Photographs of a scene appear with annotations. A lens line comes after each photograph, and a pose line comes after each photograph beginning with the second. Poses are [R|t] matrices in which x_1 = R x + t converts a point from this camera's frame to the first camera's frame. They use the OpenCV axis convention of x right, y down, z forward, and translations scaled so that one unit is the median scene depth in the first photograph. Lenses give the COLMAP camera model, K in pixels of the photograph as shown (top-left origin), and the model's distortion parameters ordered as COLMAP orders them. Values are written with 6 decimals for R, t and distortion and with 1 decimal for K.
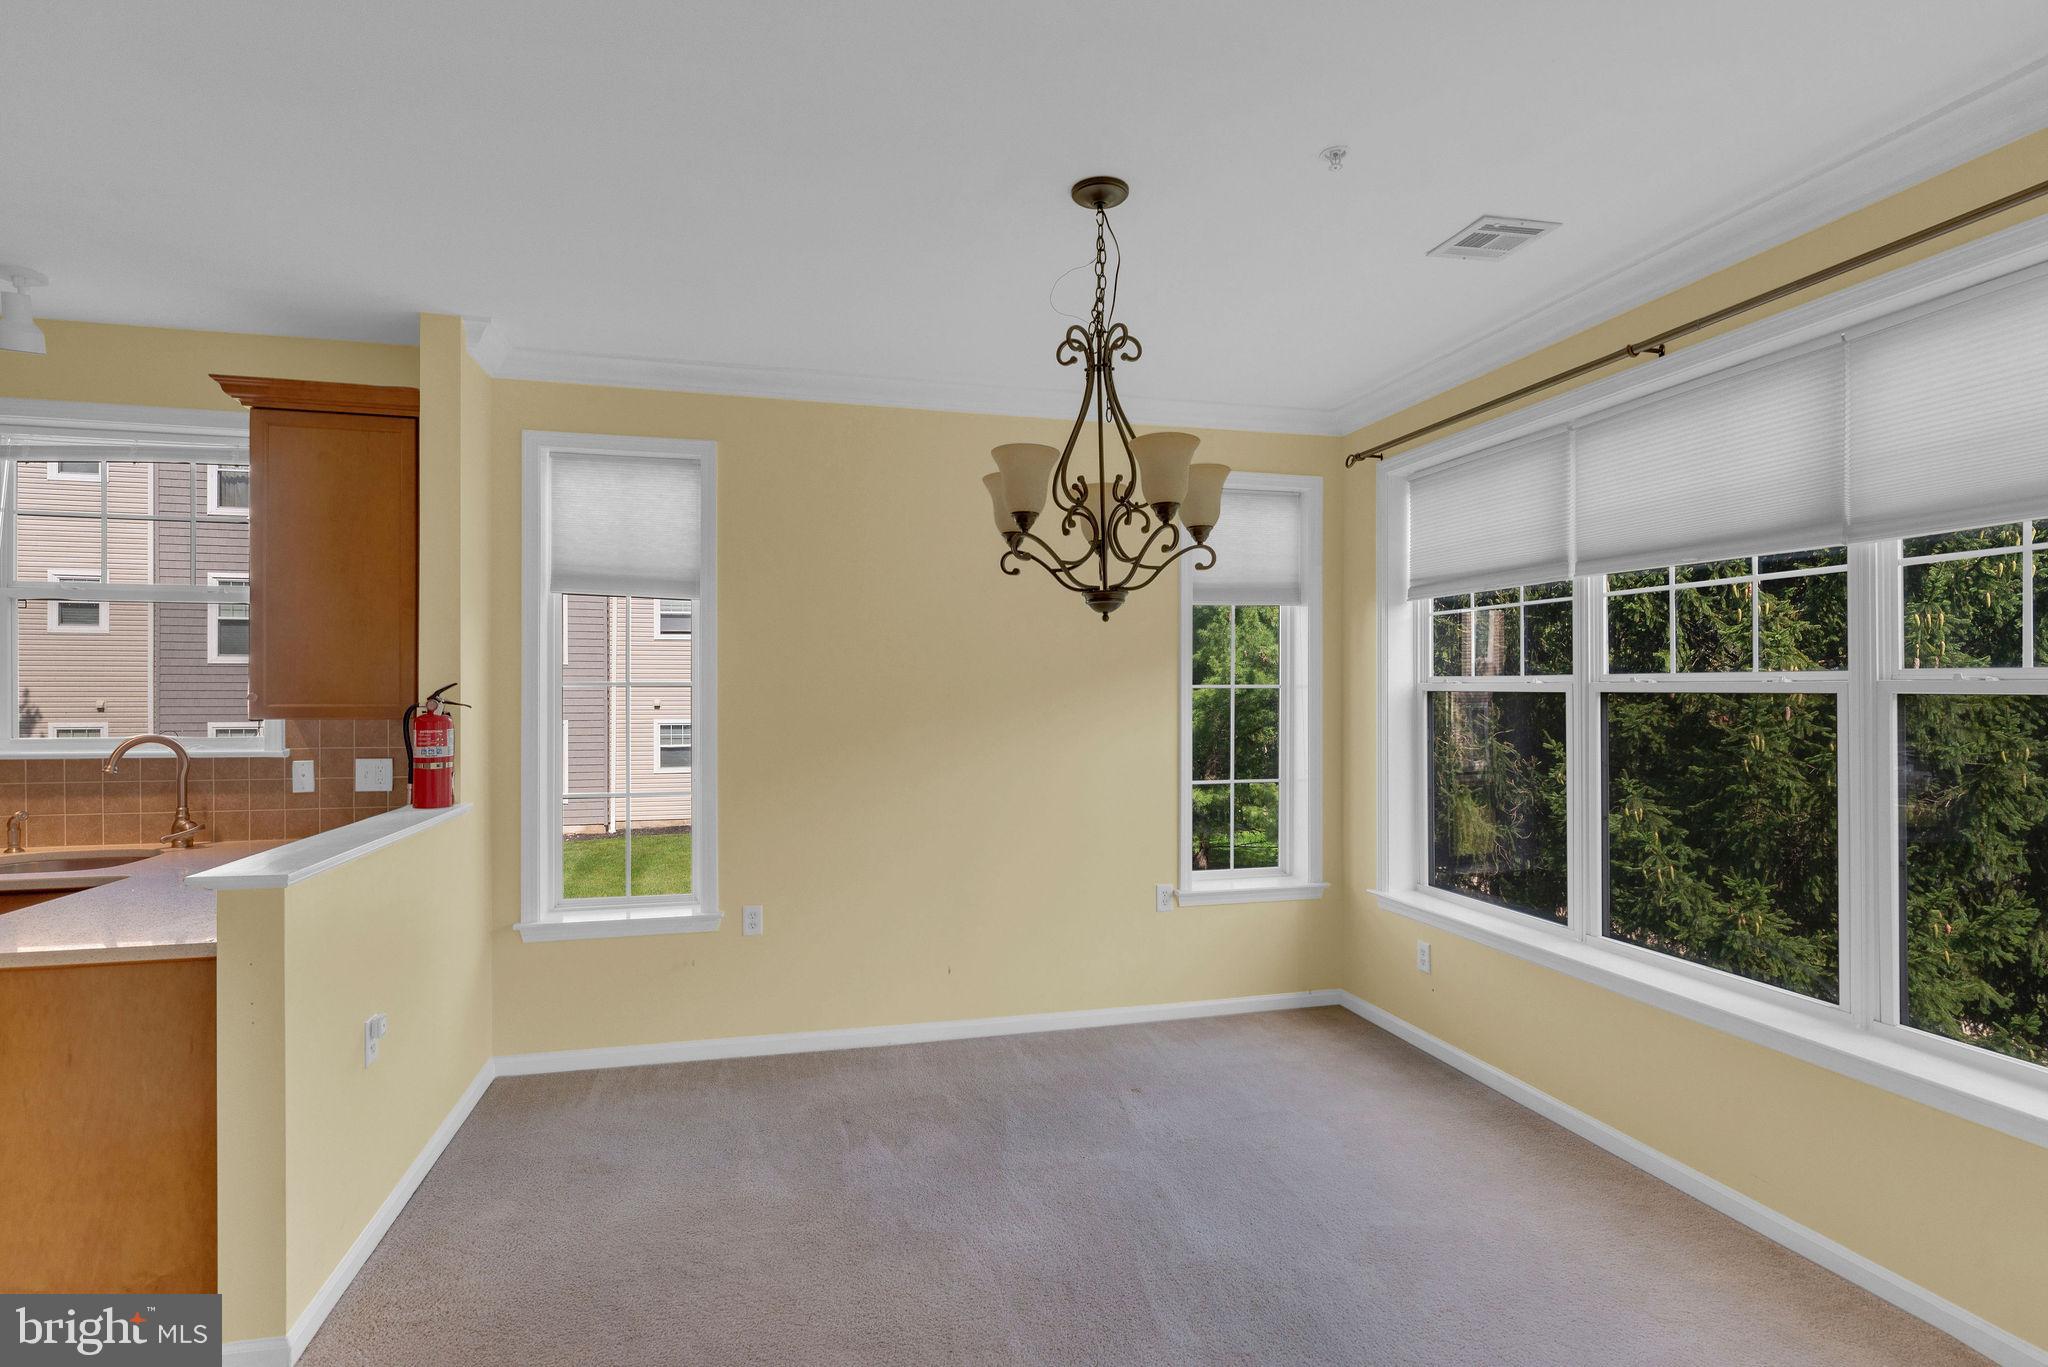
lens RADIAL K [[1003.0, 0, 1021.8], [0, 1003.0, 688.2], [0, 0, 1]] dist [-0.002343, 0.001080]
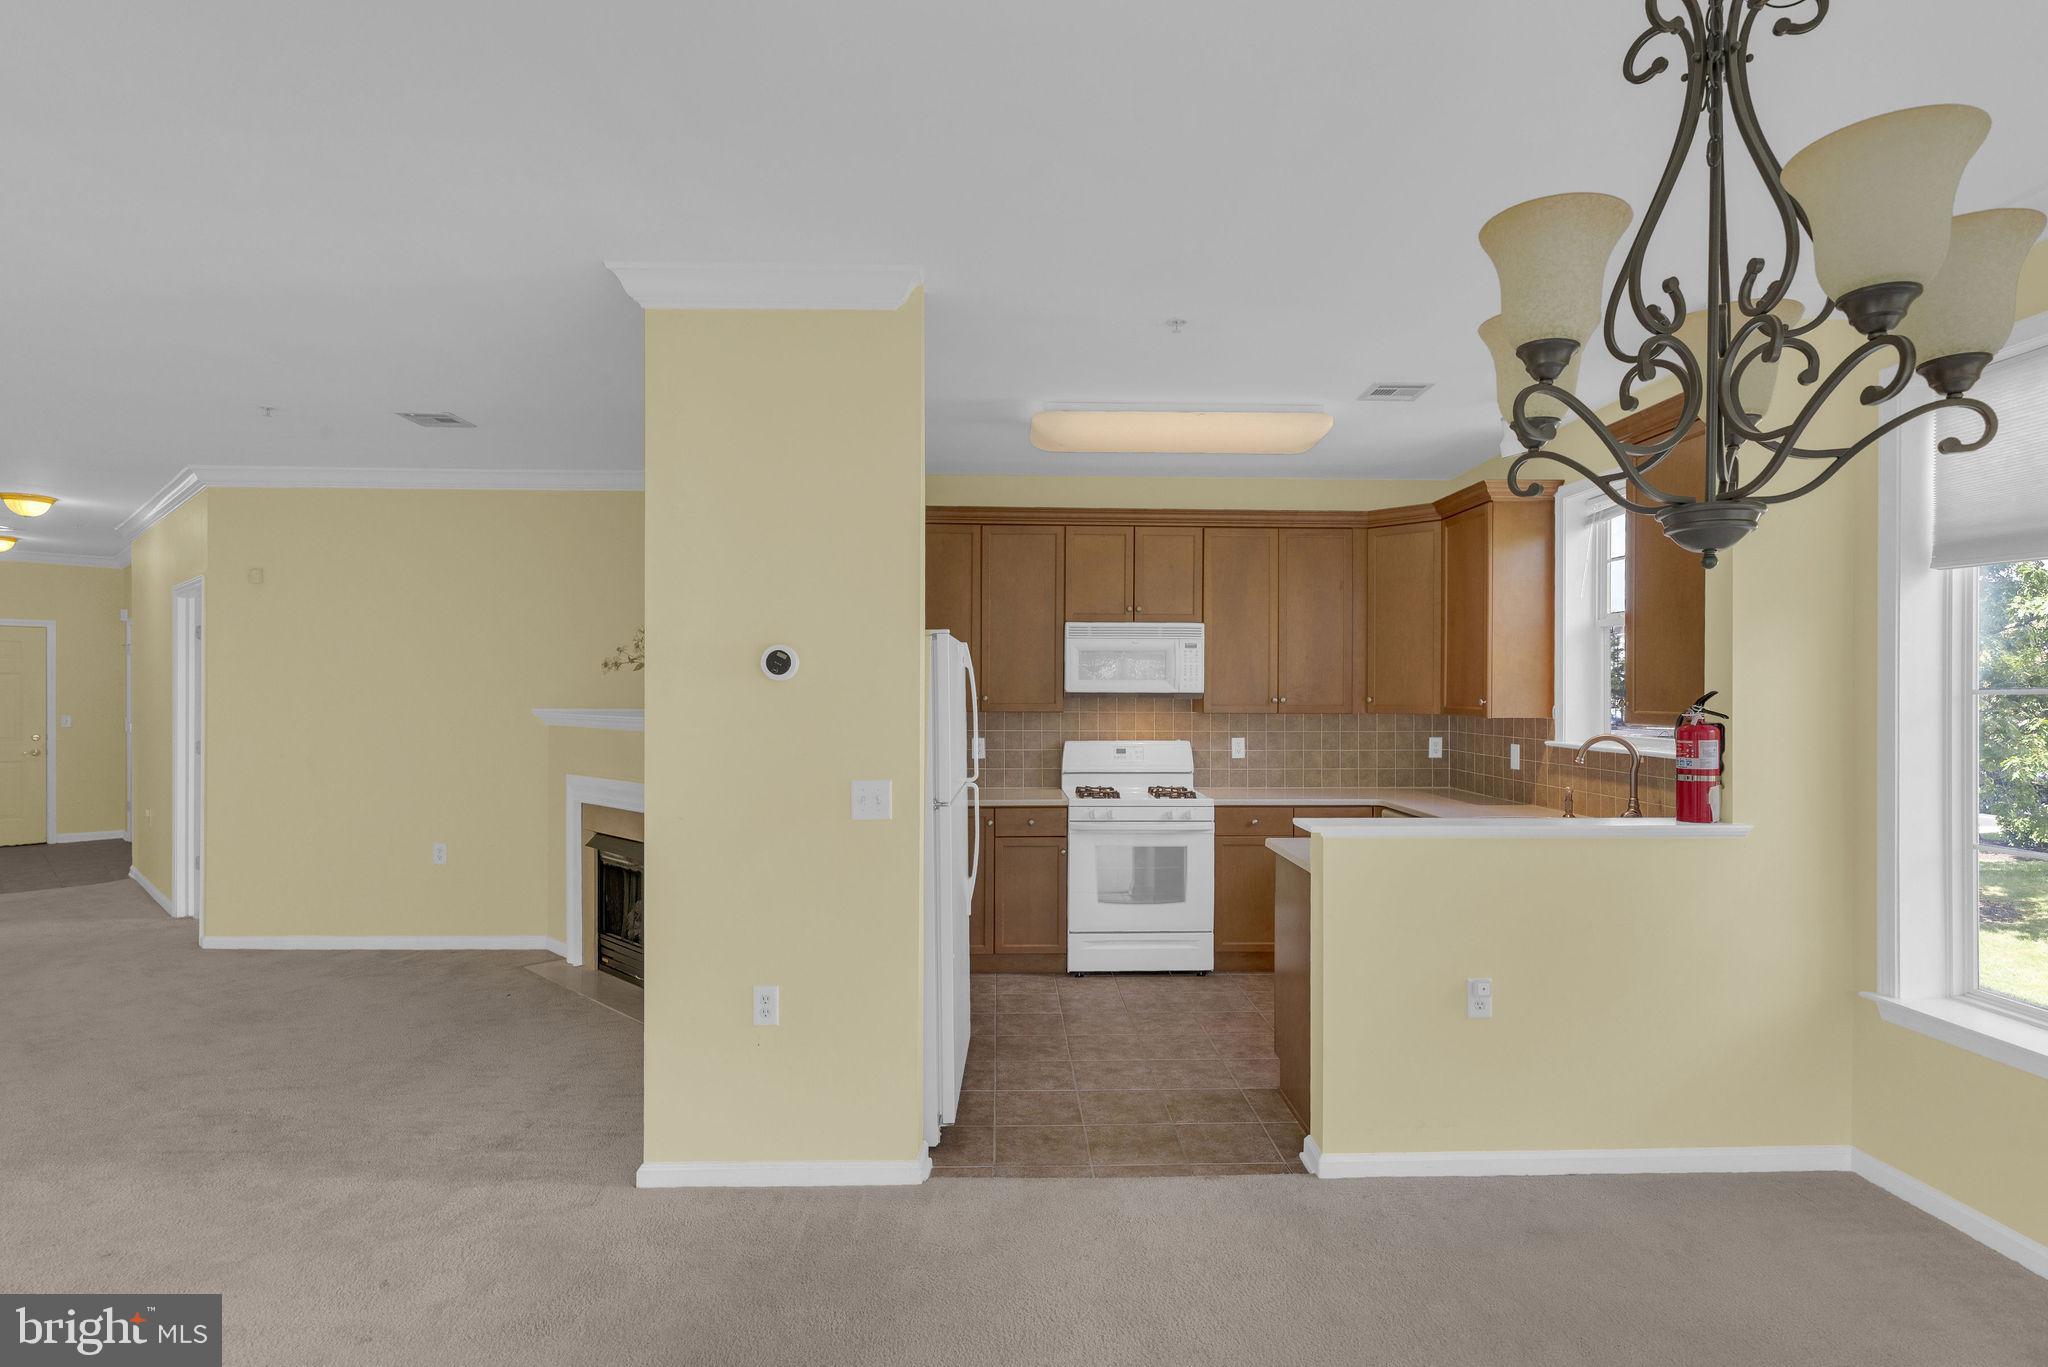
lens RADIAL K [[1025.7, 0, 1034.1], [0, 1025.7, 692.1], [0, 0, 1]] dist [0.000051, 0.000738]
pose [[-0.214539, 0.000097, -0.976715, 0.470587], [-0.002122, 0.999998, 0.000566, -0.003255], [0.976713, 0.002194, -0.214538, 0.560055]]
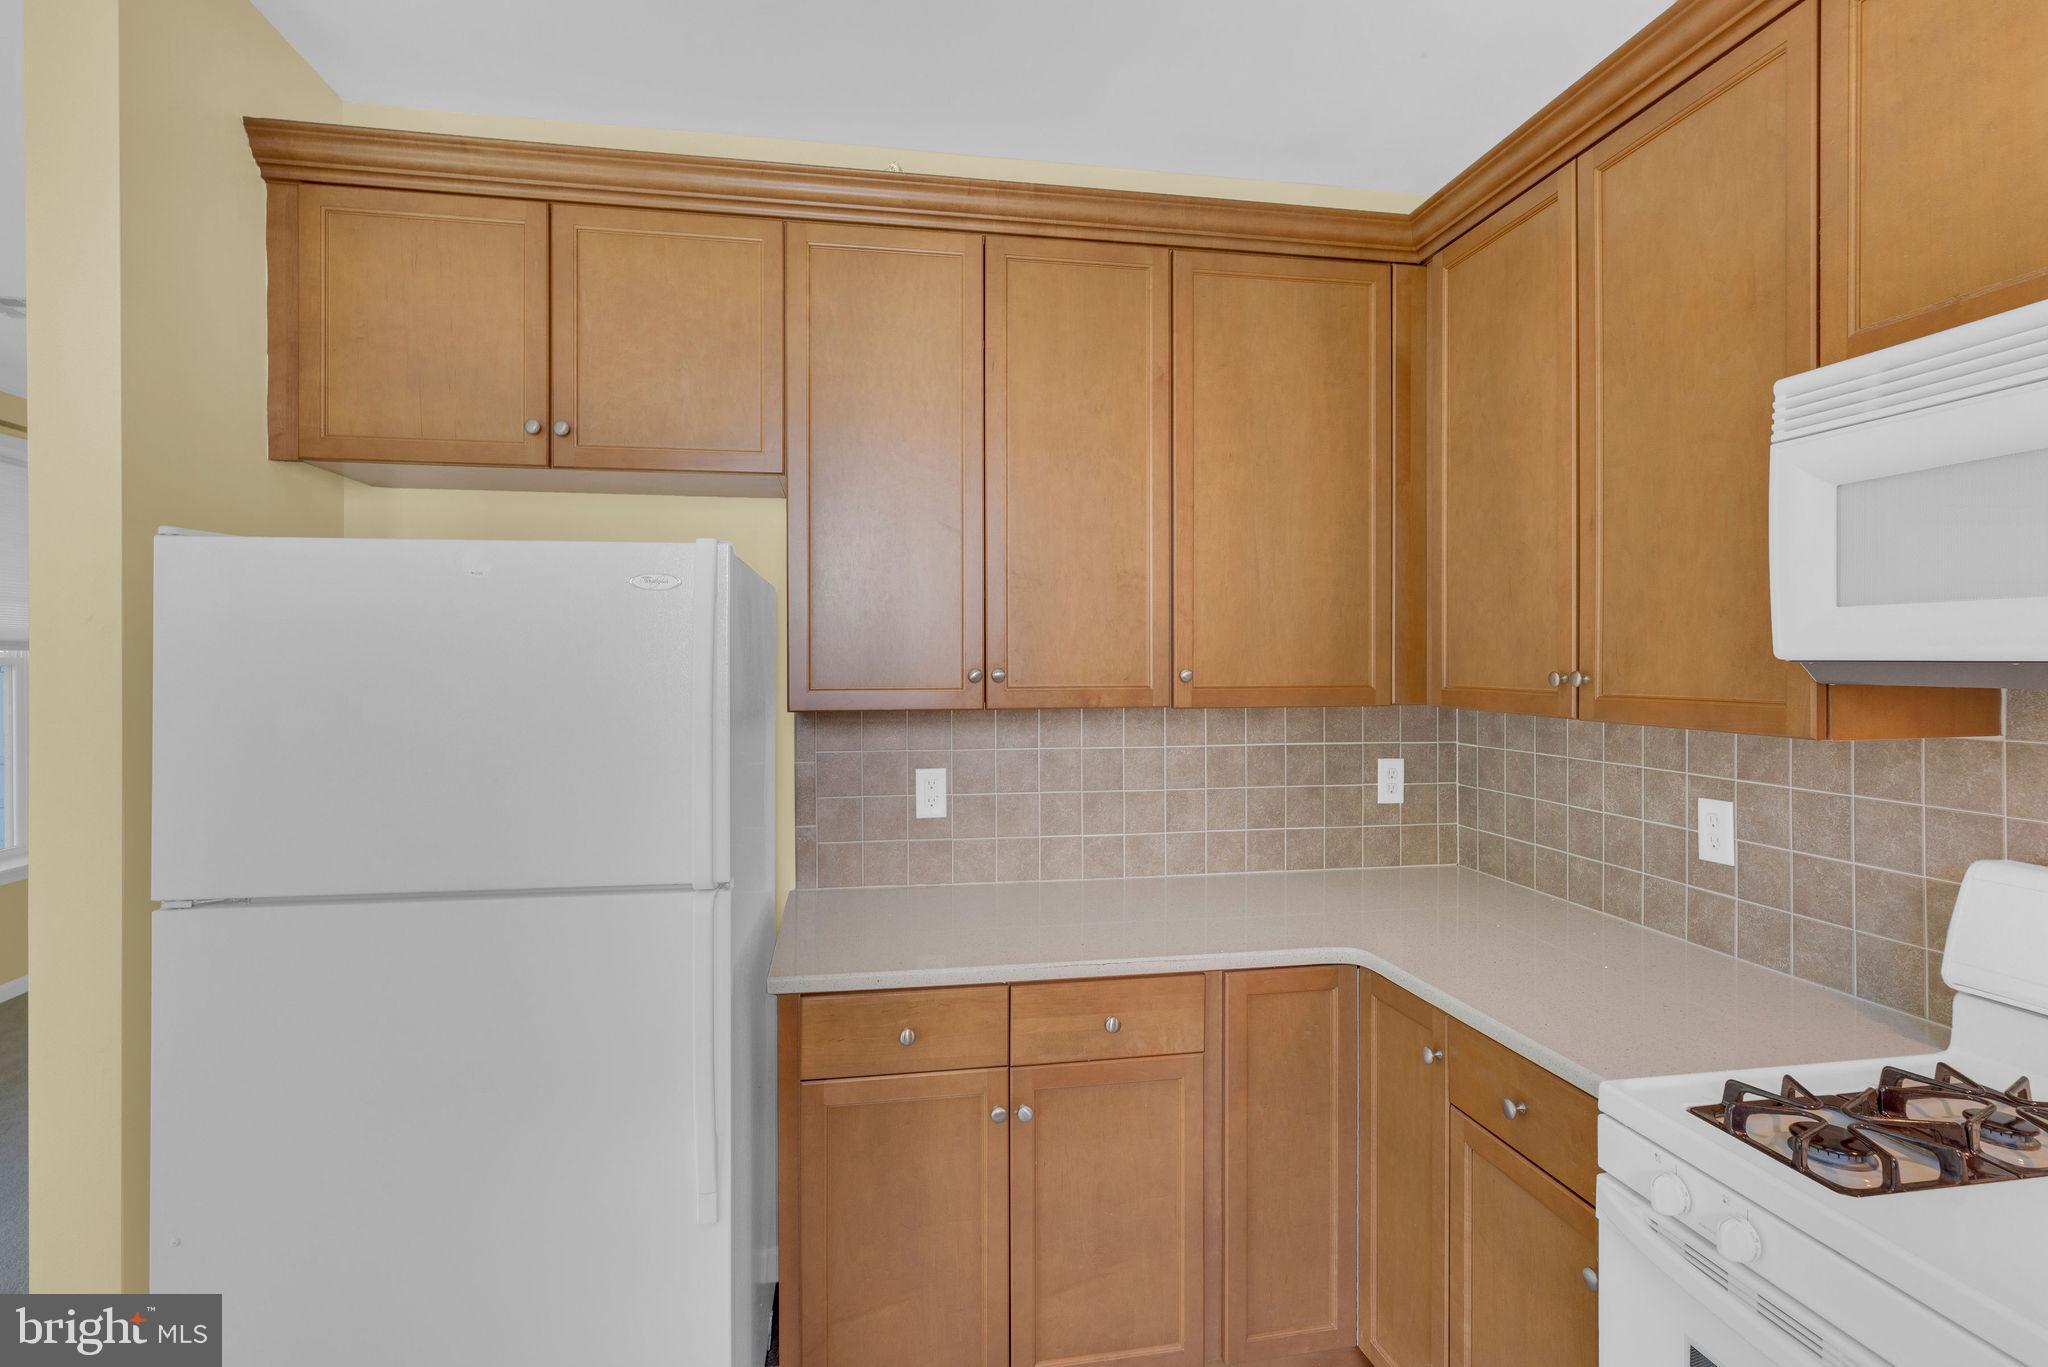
lens RADIAL K [[998.6, 0, 1025.8], [0, 998.6, 659.5], [0, 0, 1]] dist [0.001131, 0.000382]
pose [[-0.997331, 0.001798, 0.072988, -0.826070], [0.001777, 0.999998, -0.000356, -0.002678], [-0.072989, -0.000225, -0.997333, 0.674544]]
